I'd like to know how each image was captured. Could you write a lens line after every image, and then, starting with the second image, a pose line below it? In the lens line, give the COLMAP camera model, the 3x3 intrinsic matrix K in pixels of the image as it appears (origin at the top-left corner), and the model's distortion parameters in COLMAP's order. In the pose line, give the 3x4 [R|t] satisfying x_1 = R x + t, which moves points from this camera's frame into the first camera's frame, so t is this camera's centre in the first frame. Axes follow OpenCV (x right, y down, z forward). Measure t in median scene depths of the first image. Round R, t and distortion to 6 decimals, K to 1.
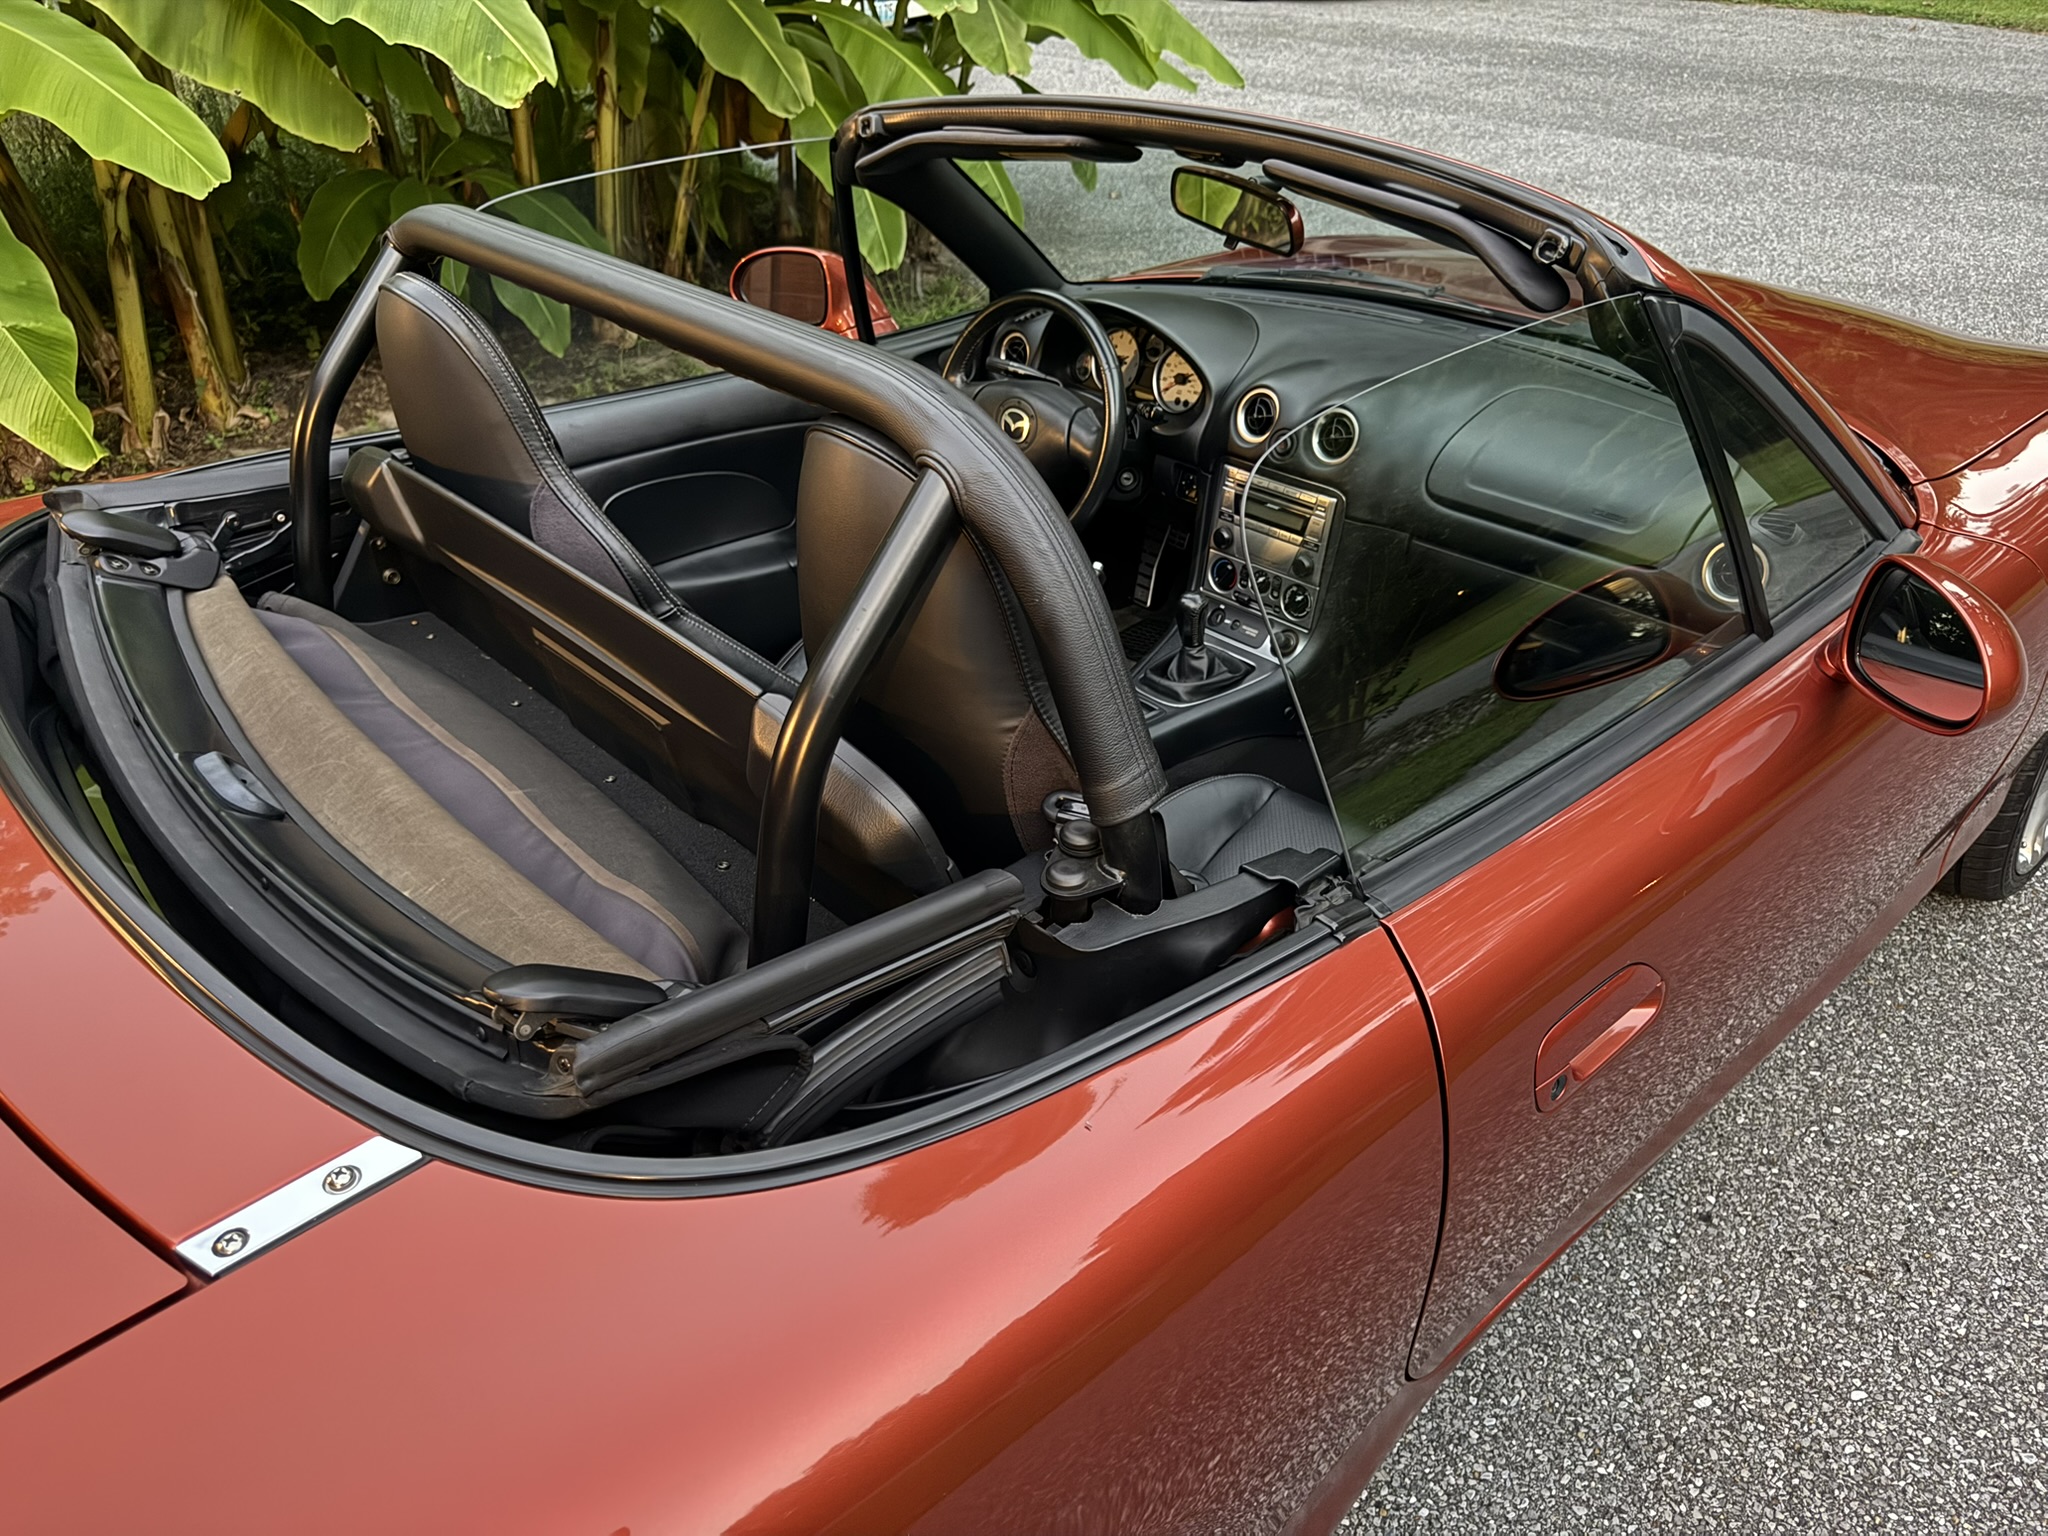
lens RADIAL K [[1455.4, 0, 1022.0], [0, 1455.4, 759.0], [0, 0, 1]] dist [0.003461, -0.008819]
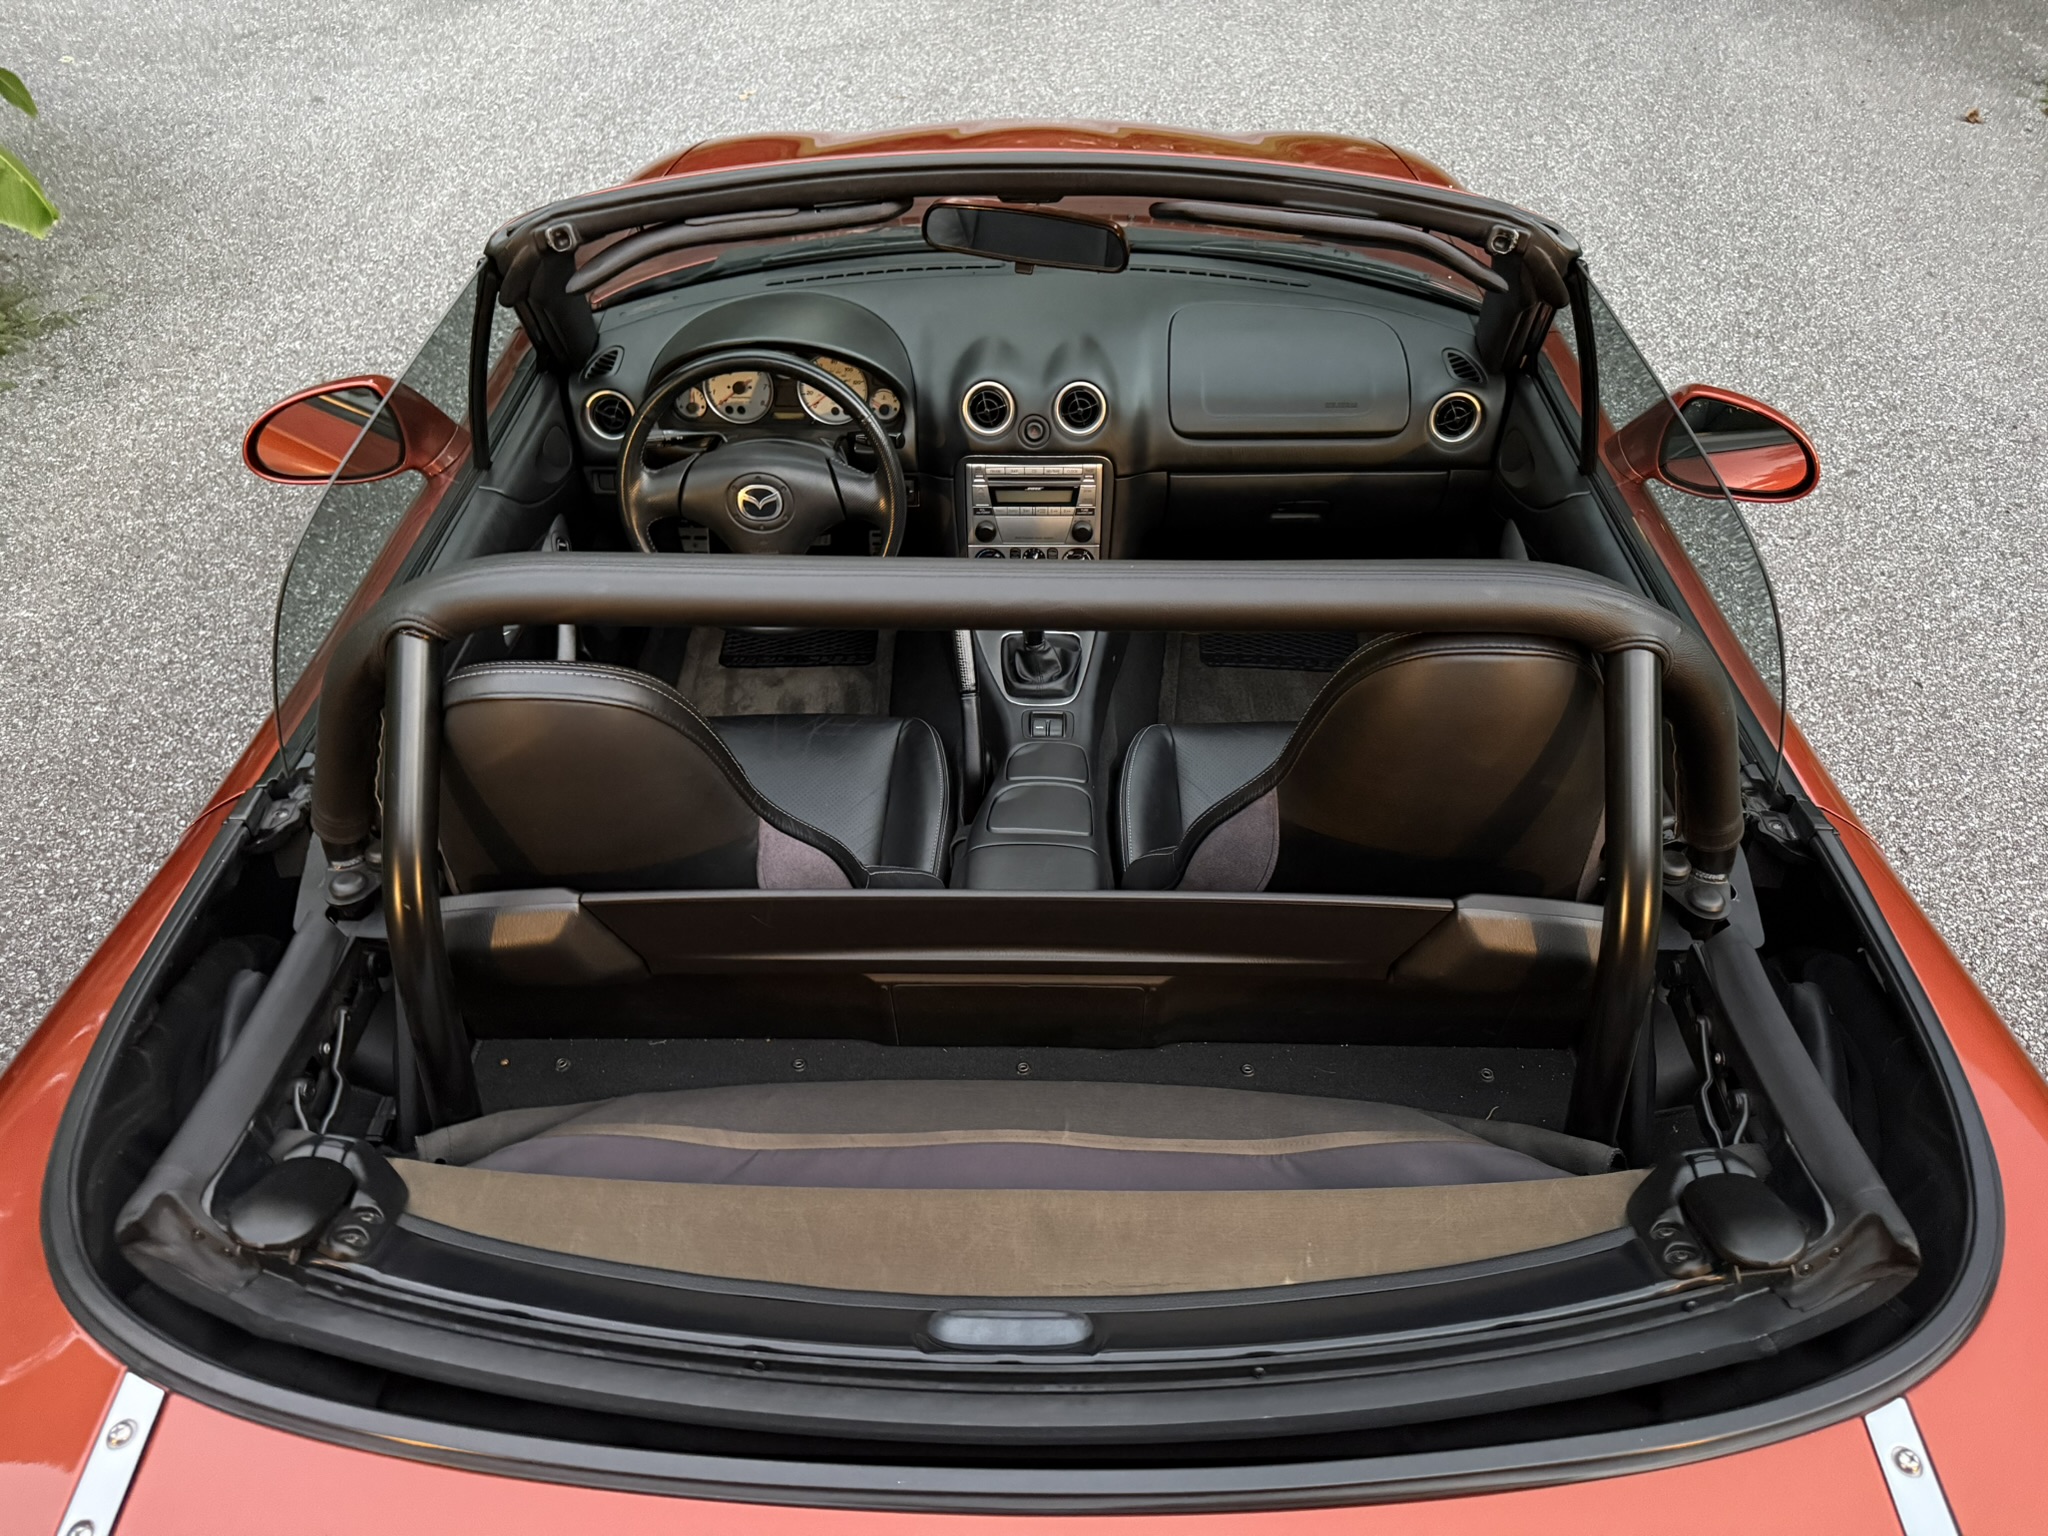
lens RADIAL K [[1455.4, 0, 1026.0], [0, 1455.4, 762.0], [0, 0, 1]] dist [0.003461, -0.008819]
pose [[0.682347, -0.463962, 0.564926, -0.507014], [0.374789, 0.885520, 0.274569, -0.289575], [-0.627643, 0.024377, 0.778120, 0.209373]]
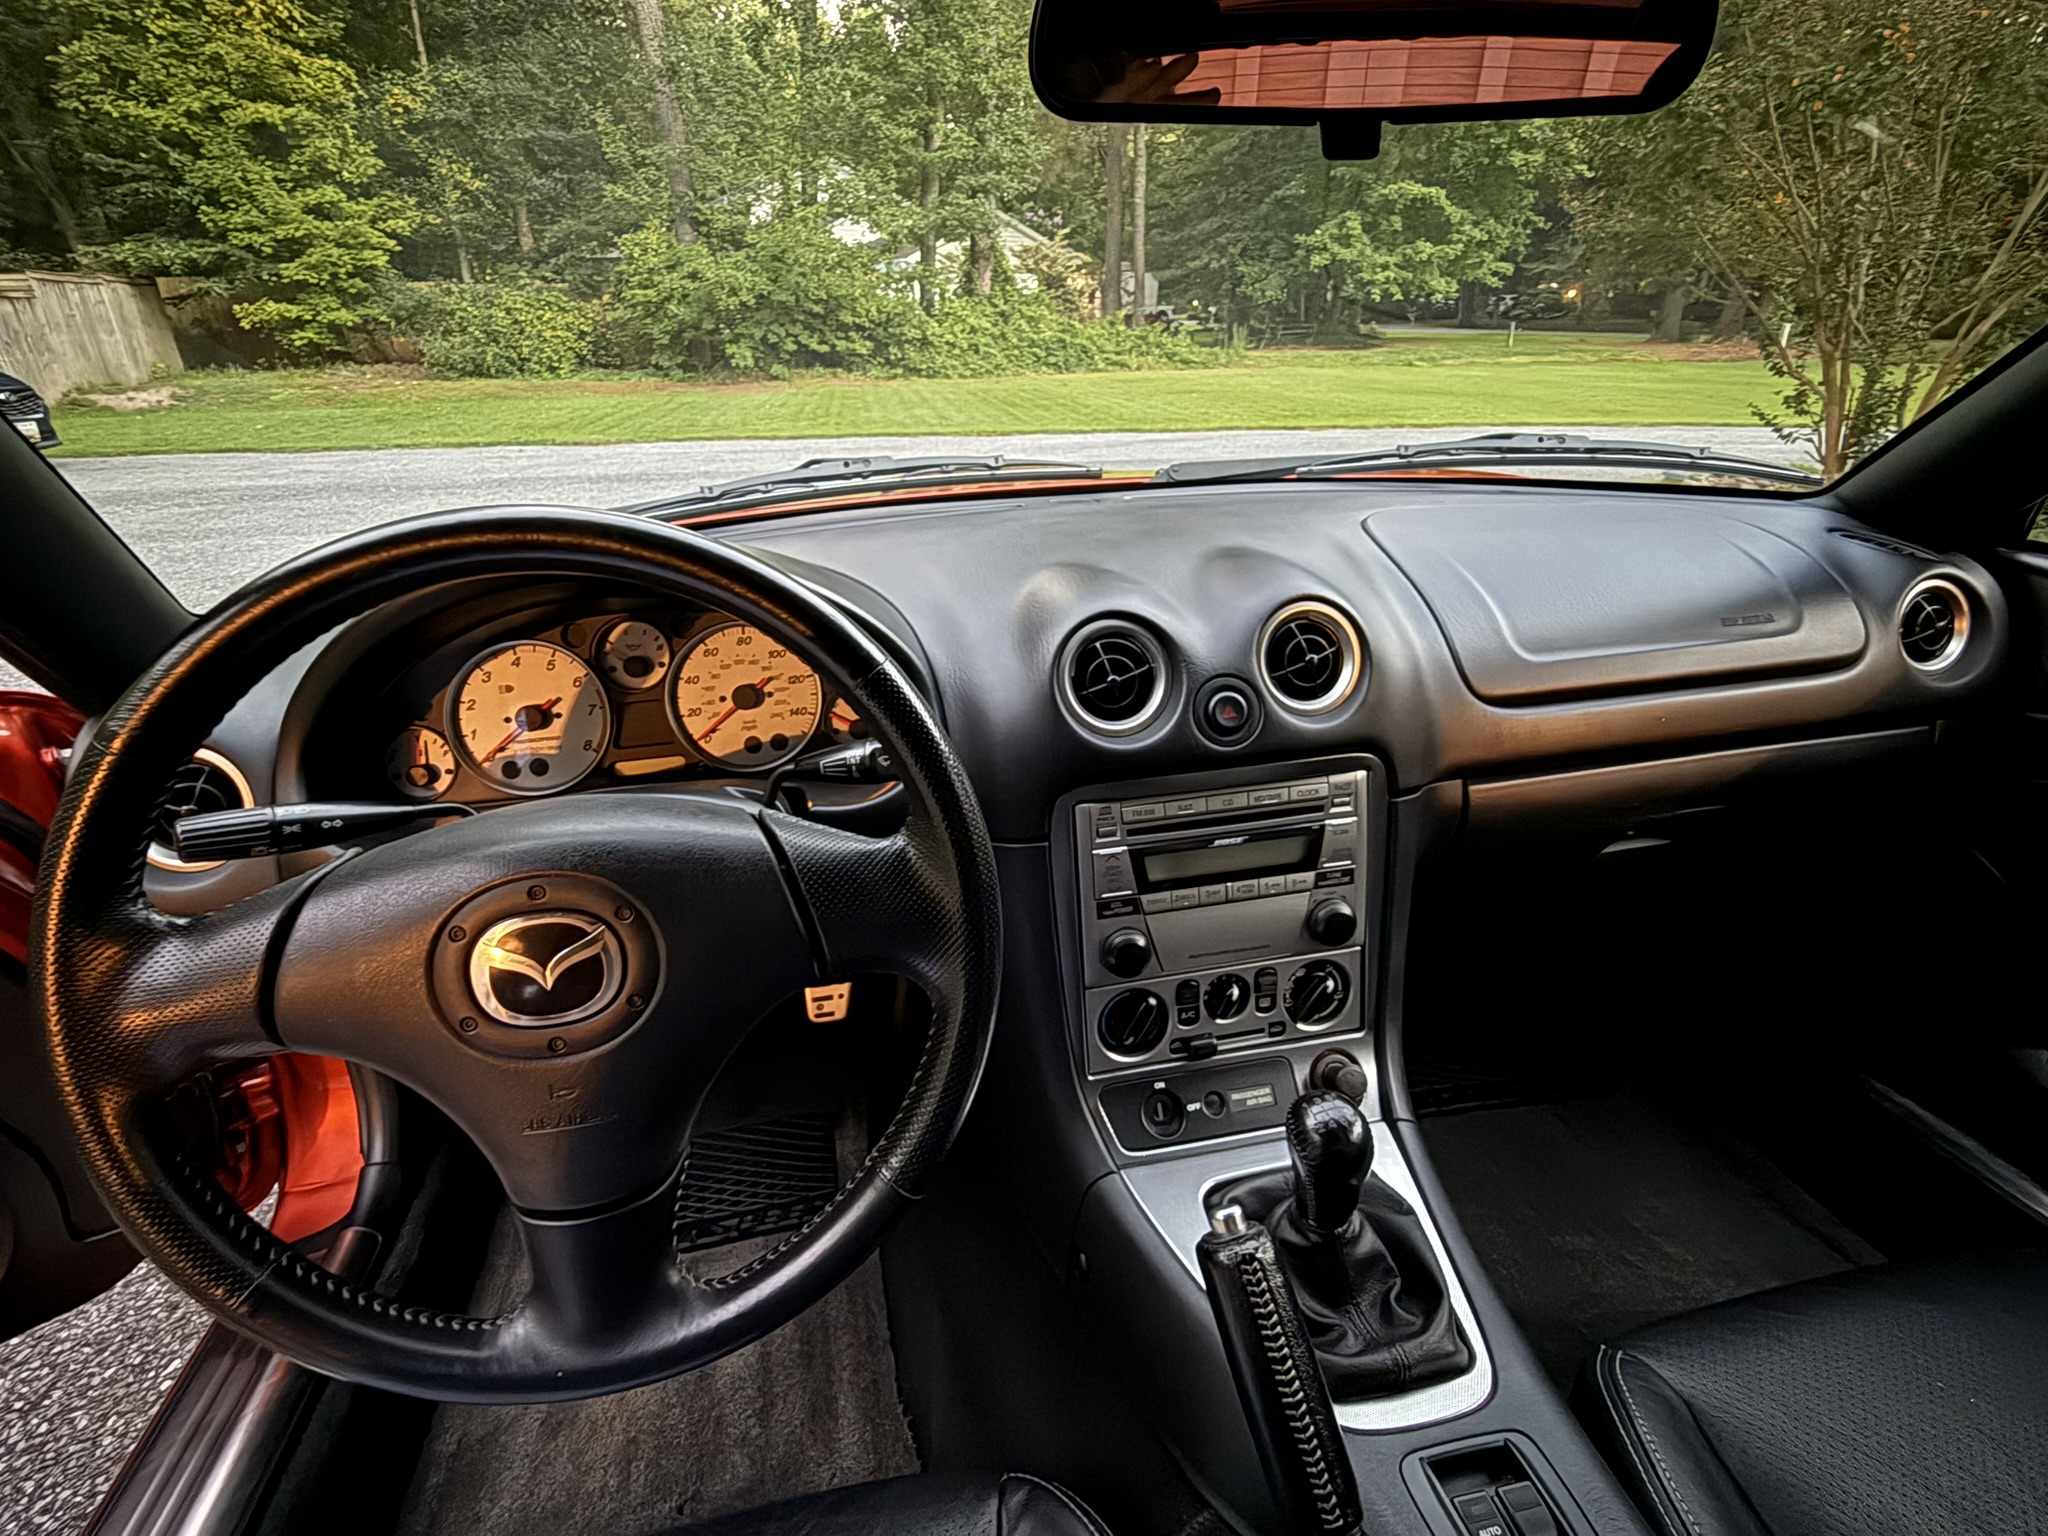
lens RADIAL K [[986.4, 0, 1014.3], [0, 986.4, 773.6], [0, 0, 1]] dist [-0.001453, -0.000234]
pose [[0.515246, -0.331559, 0.790311, -0.102704], [0.473107, 0.878939, 0.060298, -0.245279], [-0.714627, 0.342833, 0.609732, 0.857989]]
